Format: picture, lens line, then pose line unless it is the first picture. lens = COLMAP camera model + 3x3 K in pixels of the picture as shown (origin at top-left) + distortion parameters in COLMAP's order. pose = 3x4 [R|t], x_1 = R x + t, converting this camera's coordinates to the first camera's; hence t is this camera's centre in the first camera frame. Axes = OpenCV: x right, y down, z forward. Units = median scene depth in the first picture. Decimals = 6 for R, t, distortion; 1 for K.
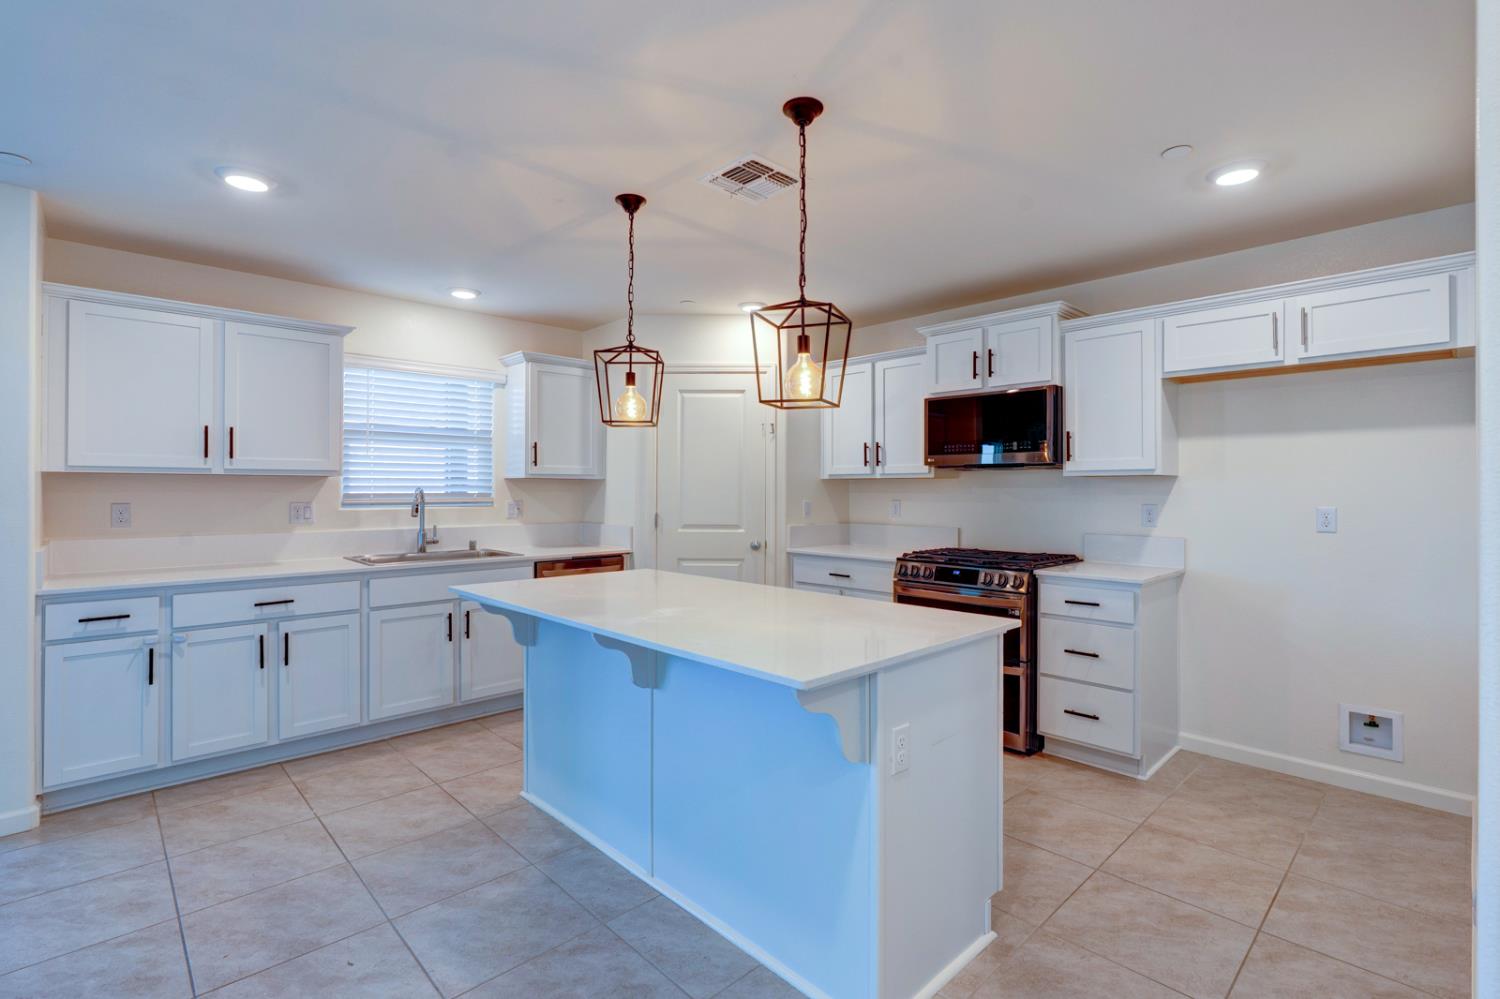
lens RADIAL K [[686.4, 0, 753.3], [0, 686.4, 494.2], [0, 0, 1]] dist [-0.005841, 0.000324]
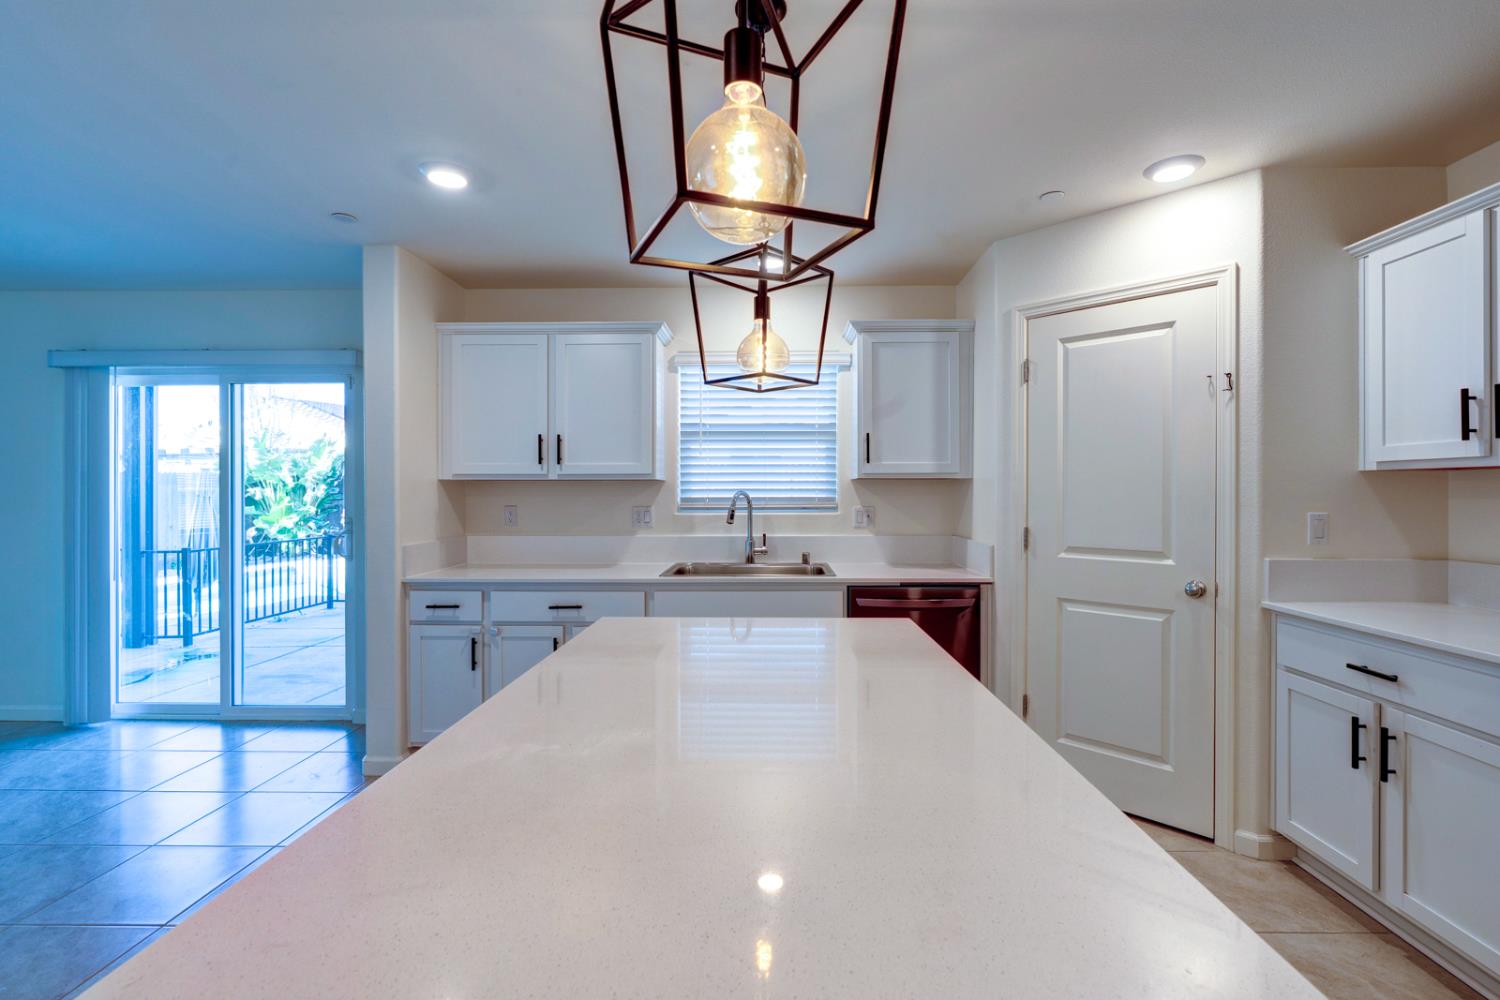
lens RADIAL K [[686.4, 0, 752.3], [0, 686.4, 496.6], [0, 0, 1]] dist [-0.005841, 0.000324]
pose [[0.714098, 0.001264, -0.700045, 0.144347], [-0.001907, 0.999998, -0.000139, -0.002204], [0.700043, 0.001434, 0.714099, 0.349619]]
